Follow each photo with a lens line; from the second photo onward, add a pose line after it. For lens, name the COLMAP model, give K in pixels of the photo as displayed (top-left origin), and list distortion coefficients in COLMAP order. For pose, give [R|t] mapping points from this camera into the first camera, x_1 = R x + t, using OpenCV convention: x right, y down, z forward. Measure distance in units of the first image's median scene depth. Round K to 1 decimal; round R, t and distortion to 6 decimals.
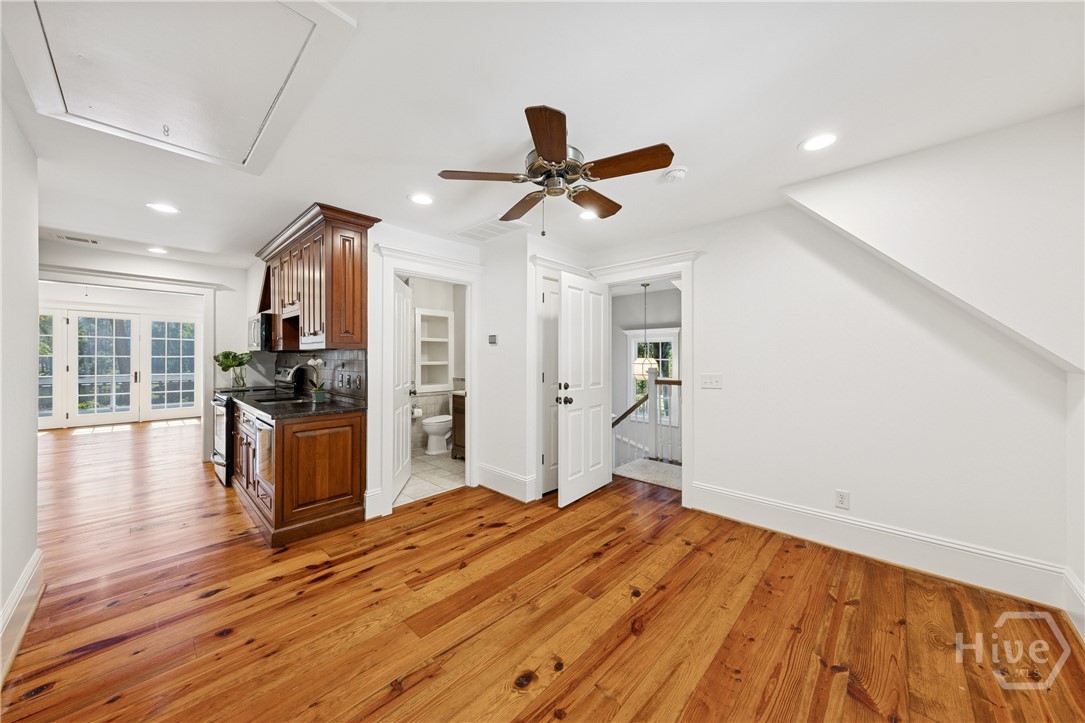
lens RADIAL K [[376.0, 0, 547.6], [0, 376.0, 360.4], [0, 0, 1]] dist [0.014917, -0.000973]
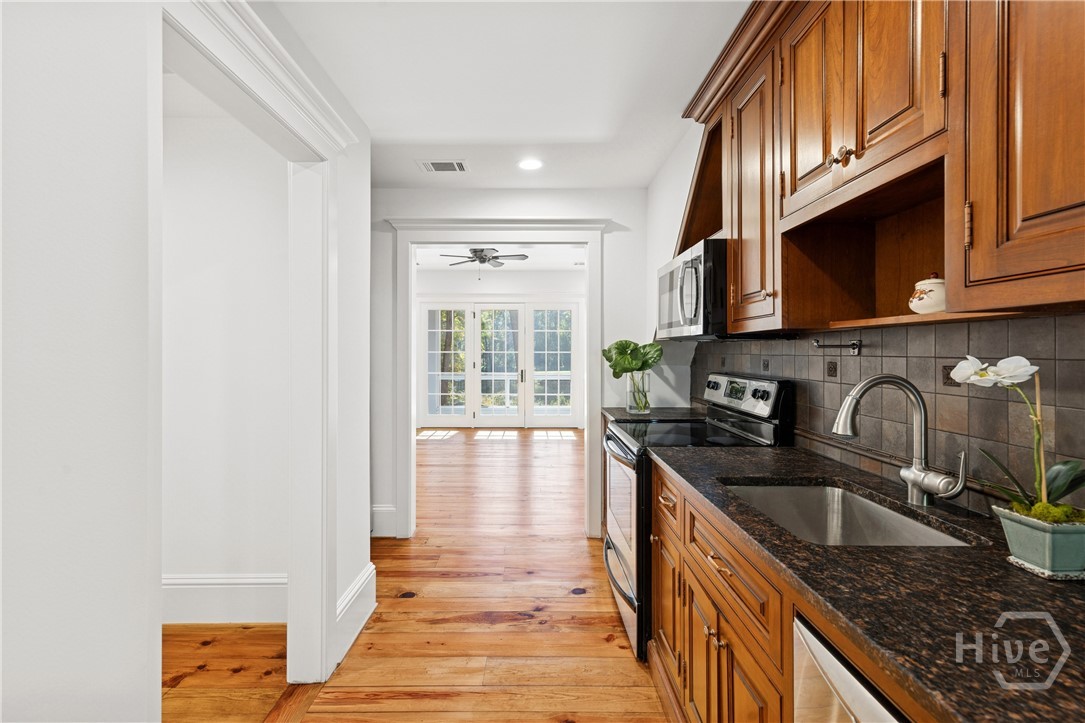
lens RADIAL K [[427.0, 0, 533.9], [0, 427.0, 358.2], [0, 0, 1]] dist [-0.000757, -0.000013]
pose [[0.681218, 0.004515, -0.732067, -0.478778], [0.002753, 0.999958, 0.008730, -0.005428], [0.732075, -0.007962, 0.681177, 0.492715]]
